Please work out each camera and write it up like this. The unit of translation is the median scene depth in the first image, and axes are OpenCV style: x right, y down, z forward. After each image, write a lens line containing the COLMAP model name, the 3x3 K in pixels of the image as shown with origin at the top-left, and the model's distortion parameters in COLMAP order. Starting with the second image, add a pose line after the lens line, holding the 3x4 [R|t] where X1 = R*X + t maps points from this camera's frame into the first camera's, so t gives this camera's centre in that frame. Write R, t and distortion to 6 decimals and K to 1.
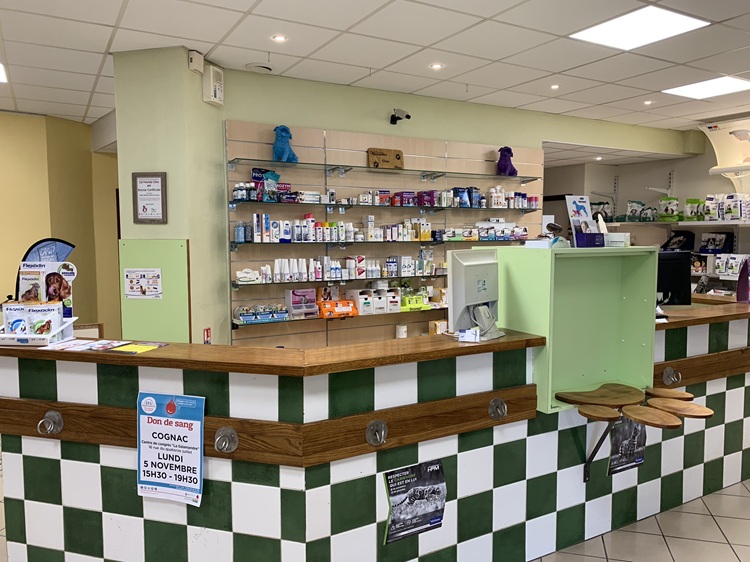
lens RADIAL K [[572.2, 0, 374.5], [0, 572.2, 276.0], [0, 0, 1]] dist [0.010259, -0.007330]
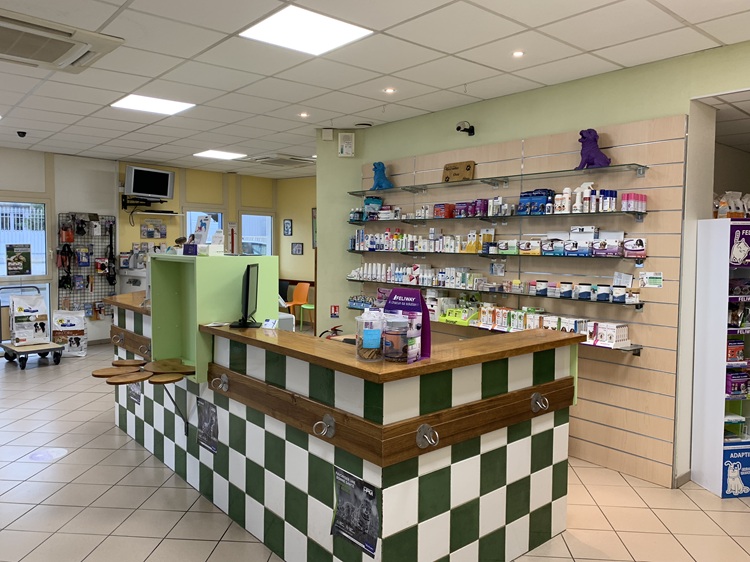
lens RADIAL K [[572.2, 0, 375.9], [0, 572.2, 268.7], [0, 0, 1]] dist [0.010259, -0.007330]
pose [[0.186151, 0.047977, -0.981349, 0.705925], [-0.084488, 0.995889, 0.032662, -0.037874], [0.978882, 0.076832, 0.189439, 0.475314]]
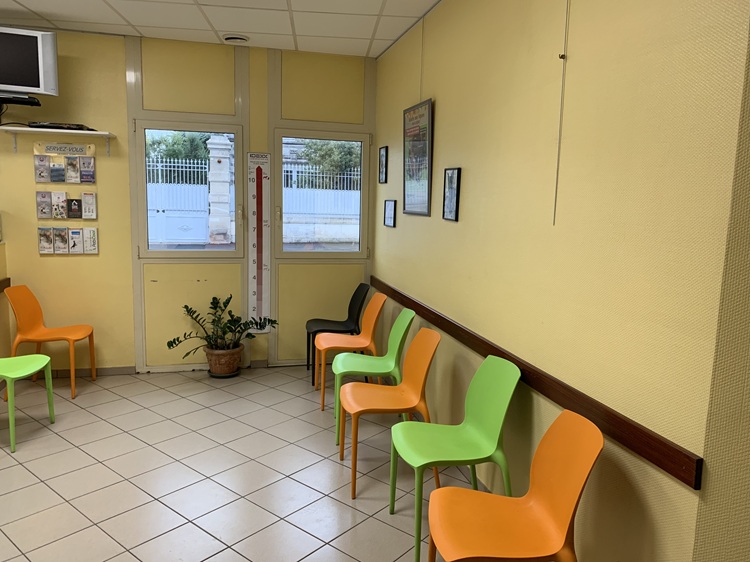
lens RADIAL K [[572.2, 0, 374.1], [0, 572.2, 279.1], [0, 0, 1]] dist [0.010259, -0.007330]
pose [[-0.413147, 0.116005, -0.903245, -0.222457], [-0.093667, 0.981180, 0.168858, -0.057978], [0.905834, 0.154367, -0.394506, 0.818012]]
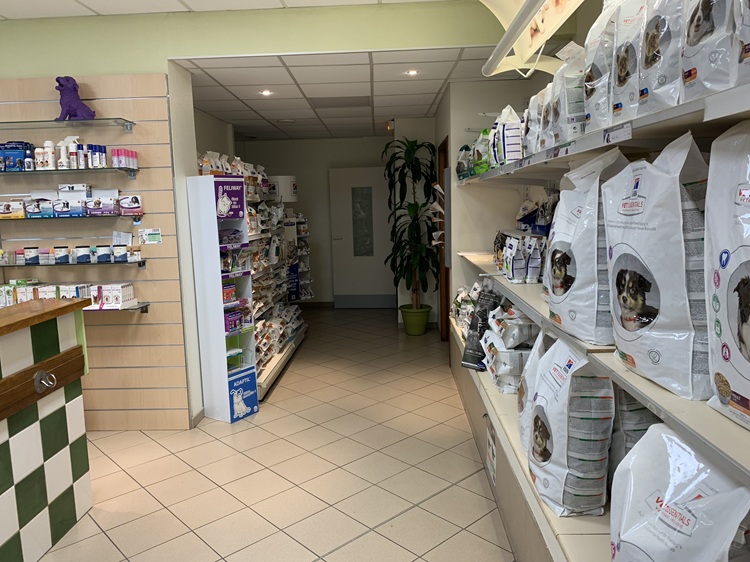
lens RADIAL K [[572.2, 0, 369.0], [0, 572.2, 280.3], [0, 0, 1]] dist [0.010259, -0.007330]
pose [[0.843593, 0.054047, -0.534256, 0.695464], [-0.017683, 0.997178, 0.072957, -0.034186], [0.536692, -0.052099, 0.842168, 0.481476]]
